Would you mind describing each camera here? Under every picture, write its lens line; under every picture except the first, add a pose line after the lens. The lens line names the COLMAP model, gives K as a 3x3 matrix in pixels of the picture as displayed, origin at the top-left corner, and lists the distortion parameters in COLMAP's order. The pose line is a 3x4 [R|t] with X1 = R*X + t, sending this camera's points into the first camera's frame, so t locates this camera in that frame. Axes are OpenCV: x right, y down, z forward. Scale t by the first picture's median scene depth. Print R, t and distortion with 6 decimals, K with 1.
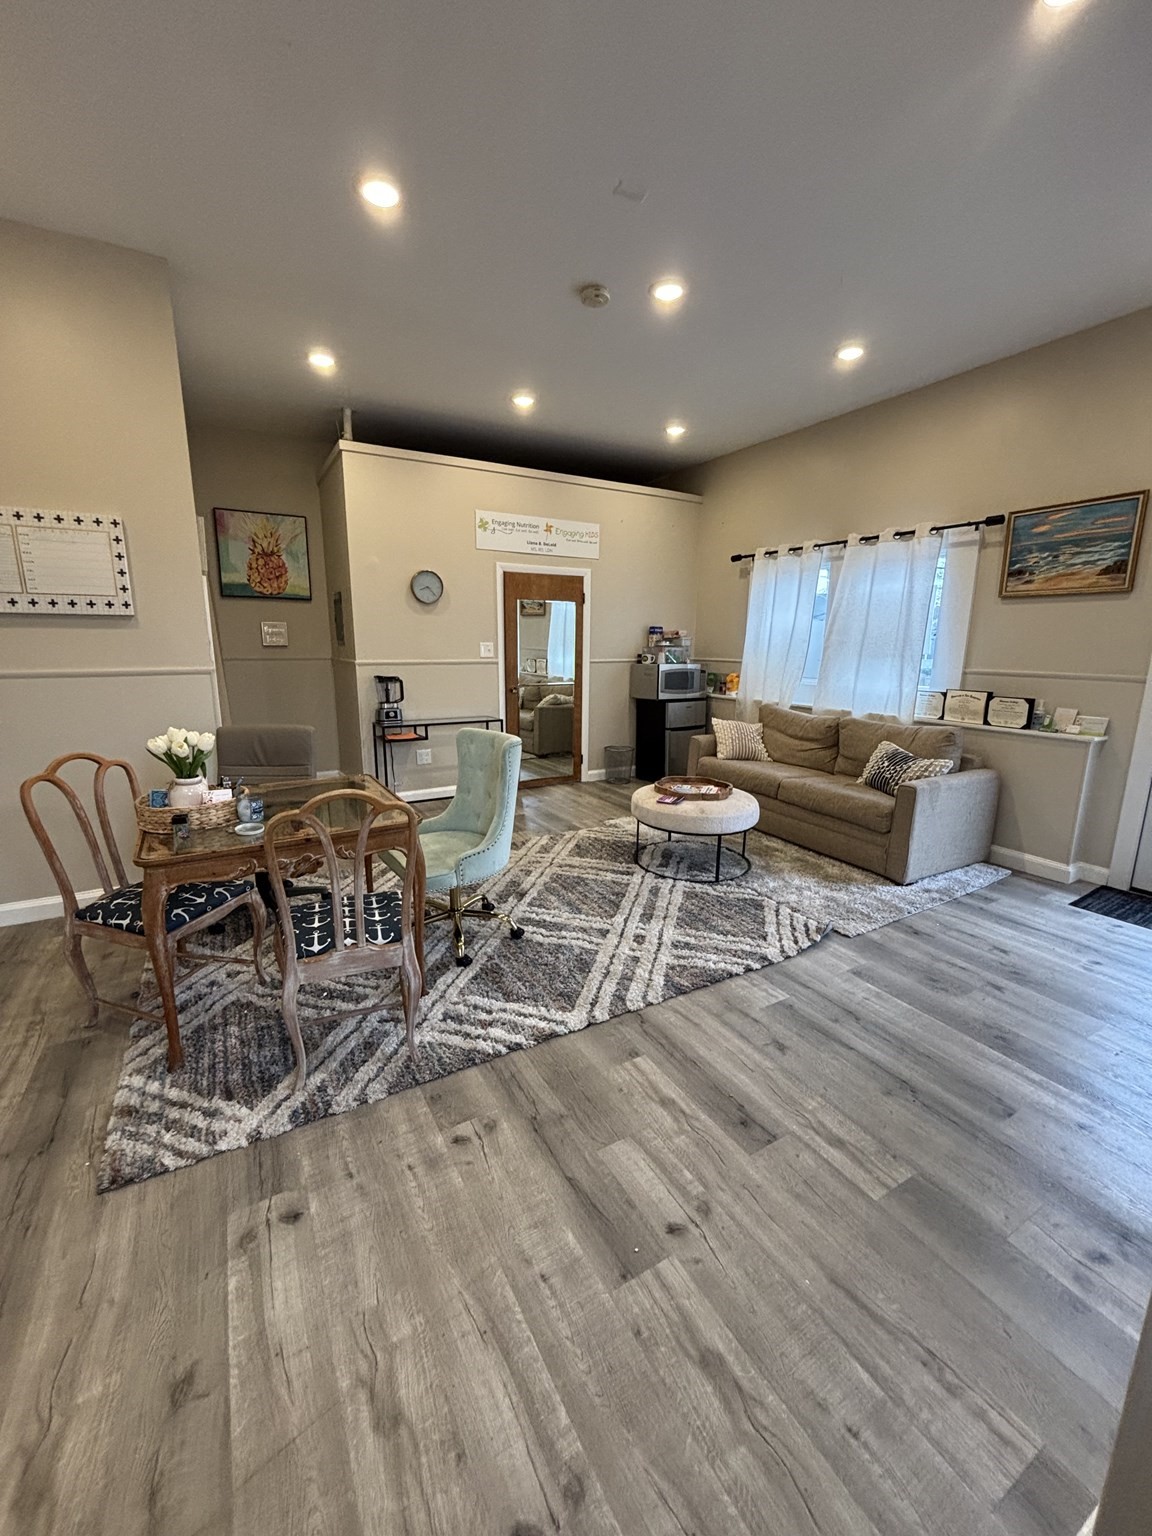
lens RADIAL K [[616.7, 0, 573.0], [0, 616.7, 763.0], [0, 0, 1]] dist [-0.003365, -0.000682]
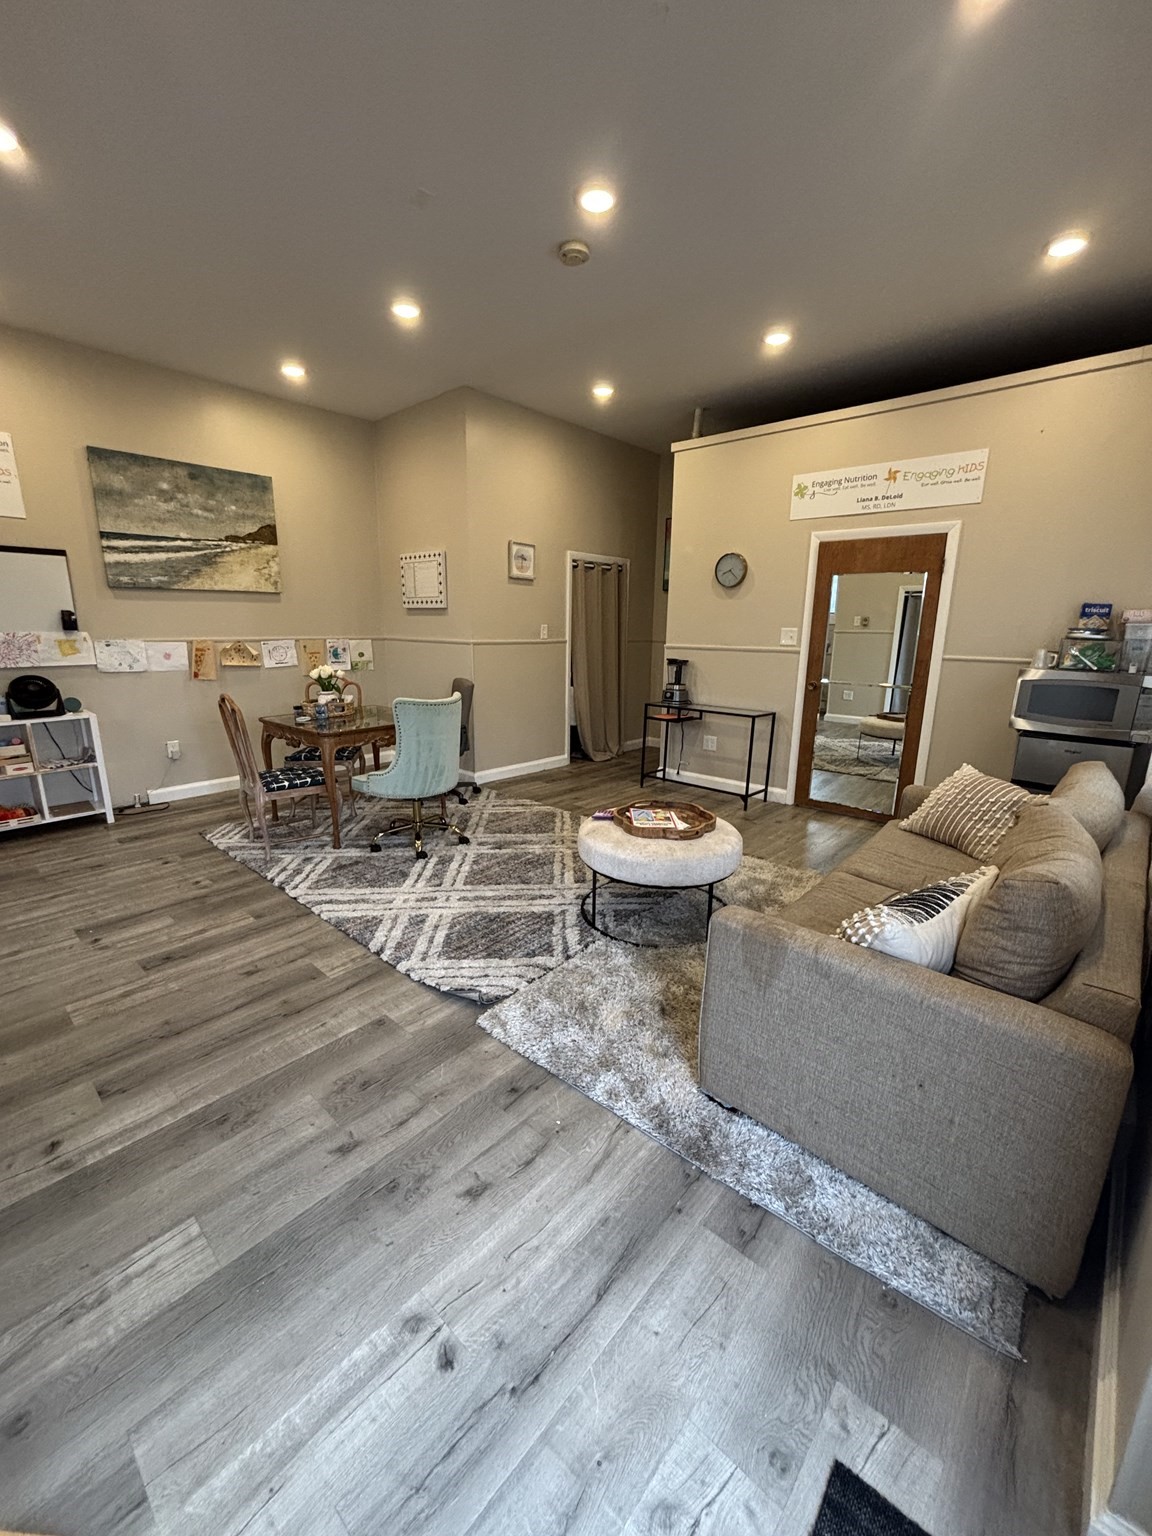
lens RADIAL K [[616.7, 0, 573.0], [0, 616.7, 763.0], [0, 0, 1]] dist [-0.003365, -0.000682]
pose [[0.318164, 0.208697, -0.924780, 0.856007], [-0.197694, 0.968630, 0.150577, -0.118477], [0.927194, 0.134915, 0.349441, 0.627386]]
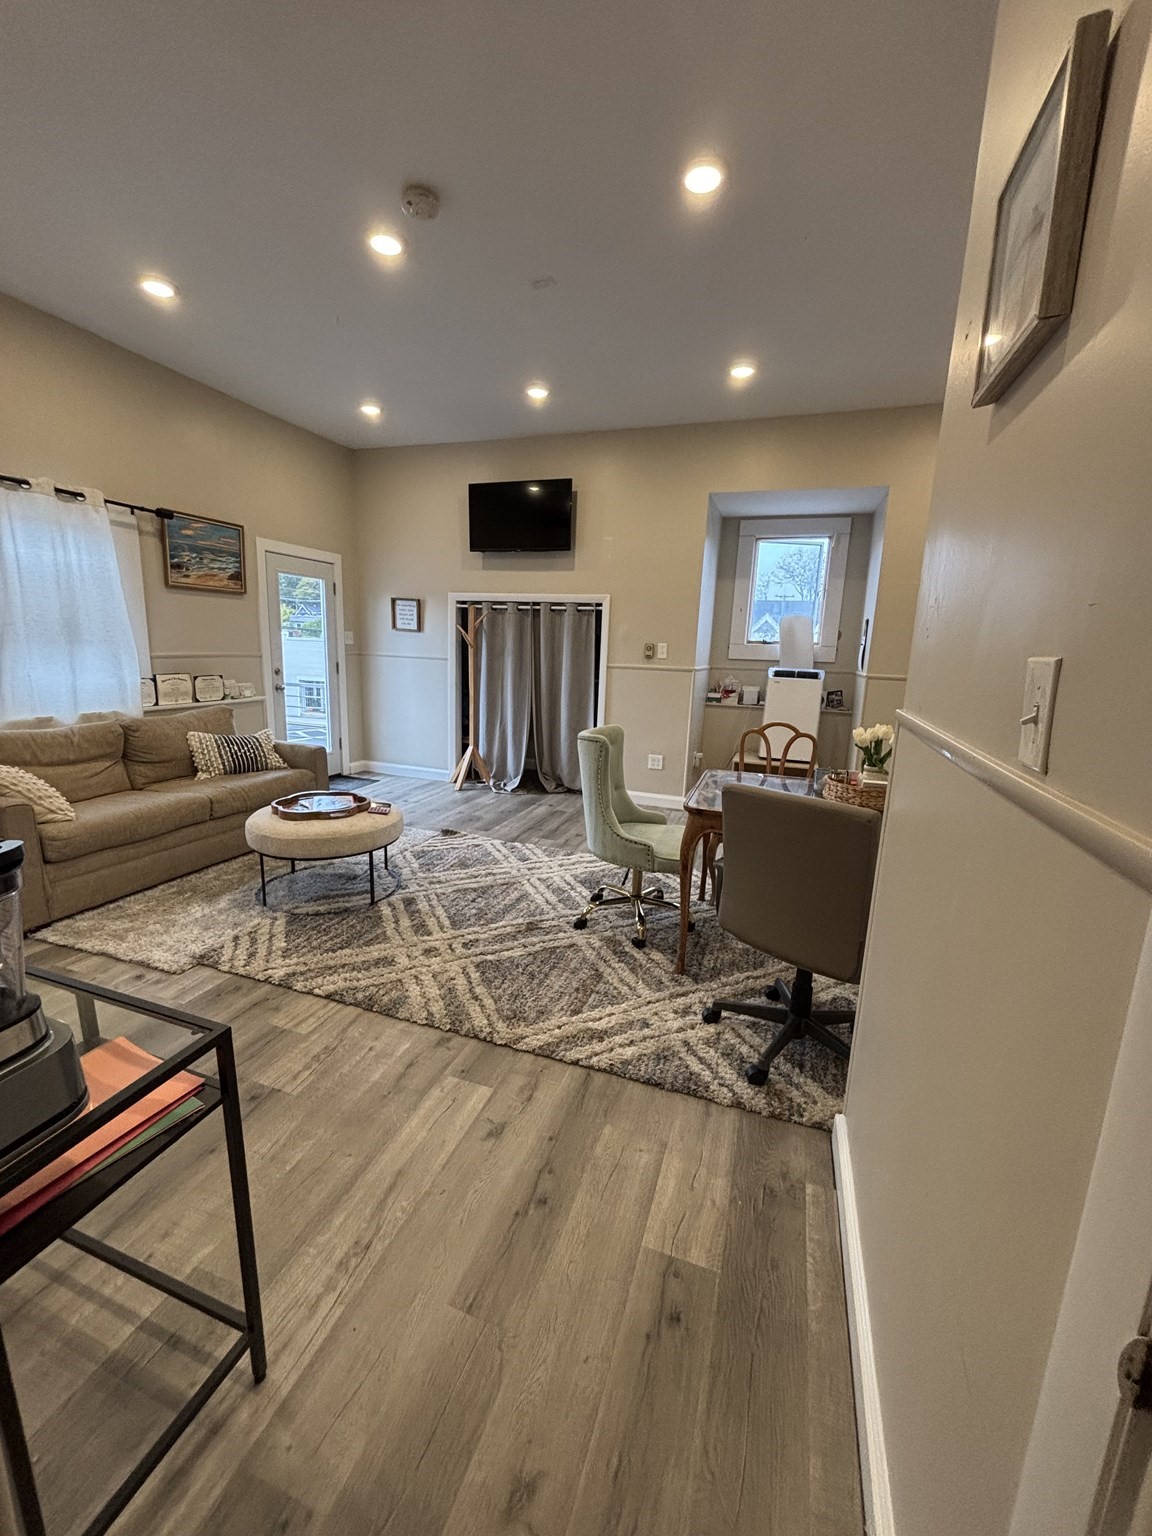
lens RADIAL K [[616.7, 0, 573.0], [0, 616.7, 763.0], [0, 0, 1]] dist [-0.003365, -0.000682]
pose [[-0.657229, -0.167094, 0.734935, -0.647331], [0.117526, 0.940466, 0.318922, -0.244931], [-0.744471, 0.295979, -0.598464, 1.244695]]
